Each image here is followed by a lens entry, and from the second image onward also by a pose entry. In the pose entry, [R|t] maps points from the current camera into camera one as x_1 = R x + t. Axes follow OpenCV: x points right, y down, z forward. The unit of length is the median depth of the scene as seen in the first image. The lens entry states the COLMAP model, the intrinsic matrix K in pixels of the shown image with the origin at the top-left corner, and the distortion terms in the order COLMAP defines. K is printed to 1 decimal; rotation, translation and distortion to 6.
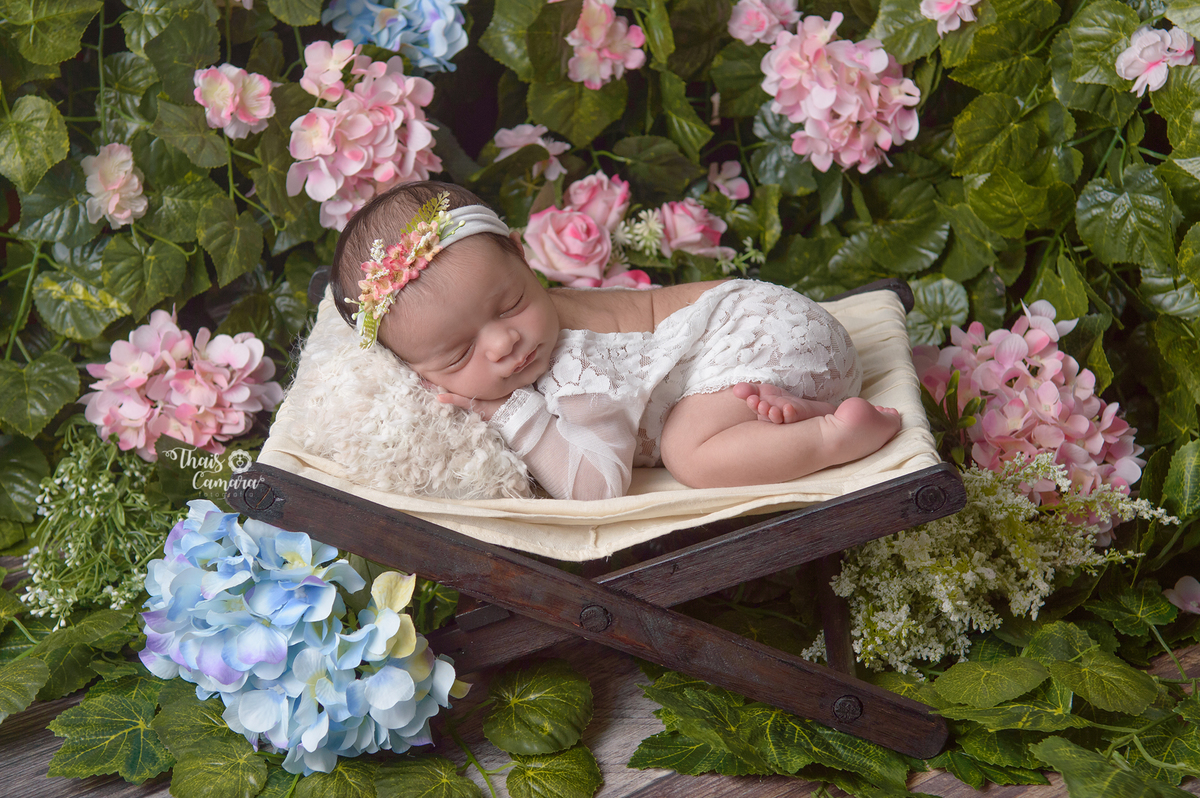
lens RADIAL K [[2249.0, 0, 565.1], [0, 2249.0, 401.2], [0, 0, 1]] dist [0.077947, 0.188525]
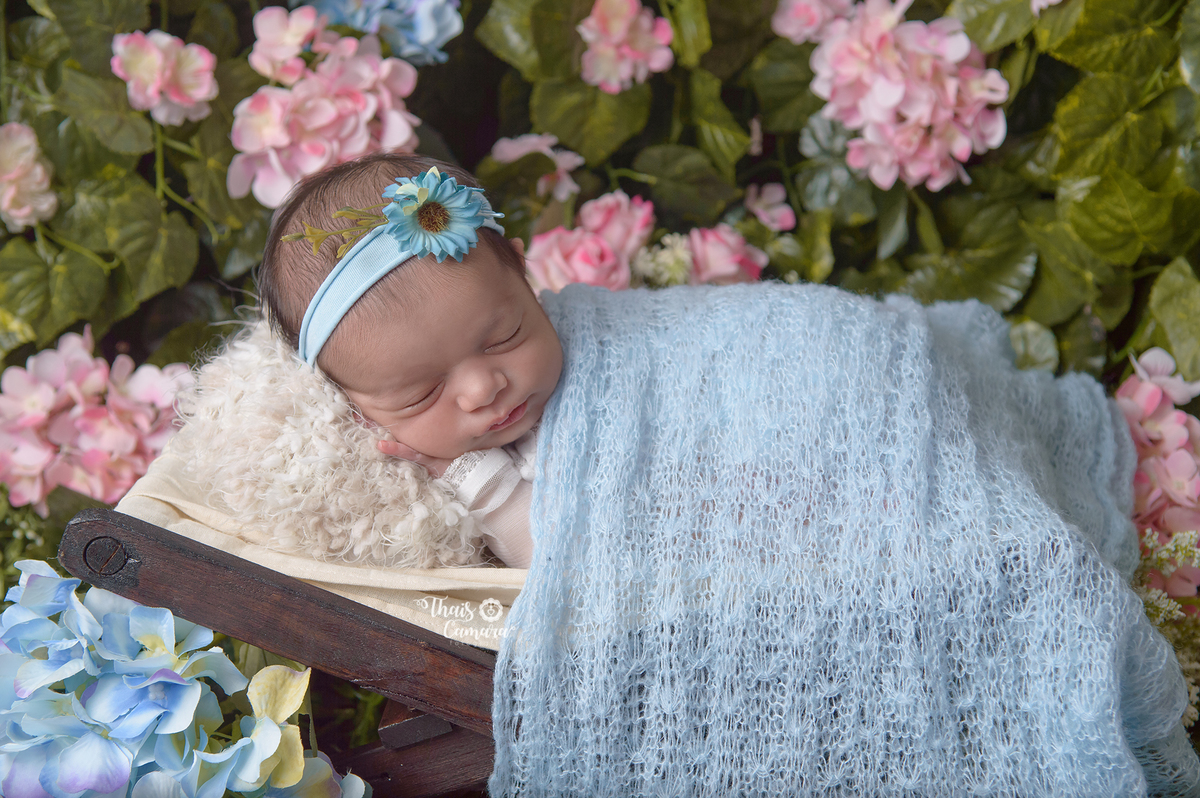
lens RADIAL K [[1886.5, 0, 600.0], [0, 1886.5, 399.0], [0, 0, 1]] dist [0.109383, -0.042136]
pose [[0.999692, 0.019586, -0.015228, 0.022510], [-0.020478, 0.997938, -0.060836, 0.020993], [0.014005, 0.061129, 0.998032, 0.318412]]
